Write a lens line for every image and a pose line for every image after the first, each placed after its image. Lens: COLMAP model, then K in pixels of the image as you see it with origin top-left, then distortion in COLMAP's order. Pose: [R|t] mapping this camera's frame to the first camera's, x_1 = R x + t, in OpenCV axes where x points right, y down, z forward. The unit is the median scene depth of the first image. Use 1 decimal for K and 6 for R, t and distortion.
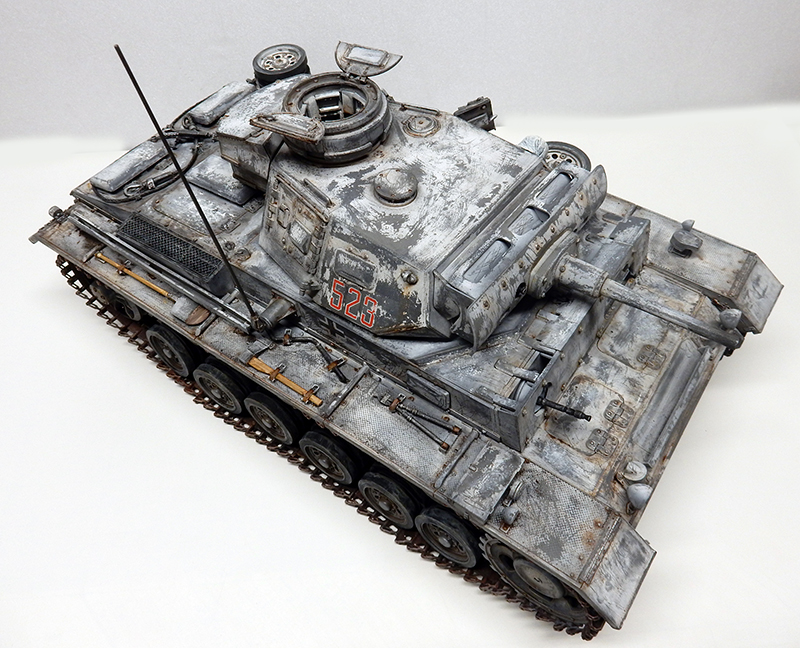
lens RADIAL K [[680.1, 0, 400.0], [0, 680.1, 324.0], [0, 0, 1]] dist [-0.015332, -0.002837]
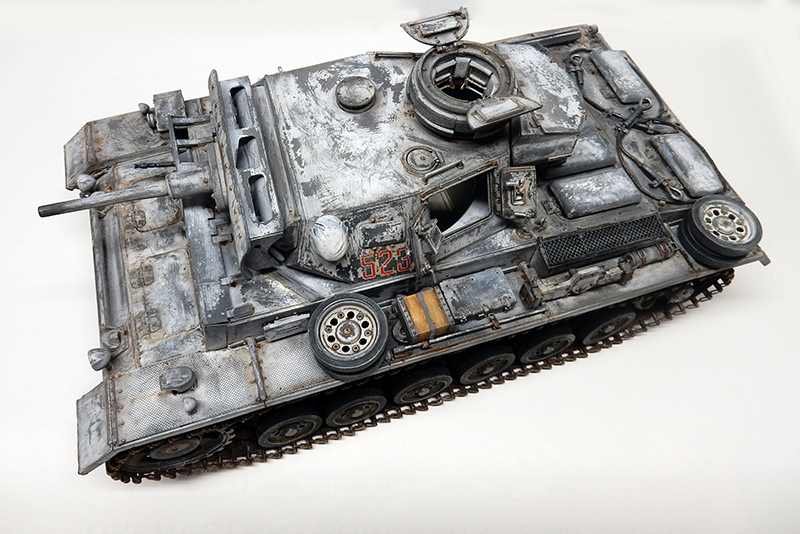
lens RADIAL K [[619.5, 0, 400.0], [0, 619.5, 267.0], [0, 0, 1]] dist [0.009252, 0.001413]
pose [[-0.602347, 0.683754, -0.411897, 0.534945], [-0.629910, -0.090211, 0.771411, -1.008751], [0.490298, 0.724115, 0.485042, 0.724856]]
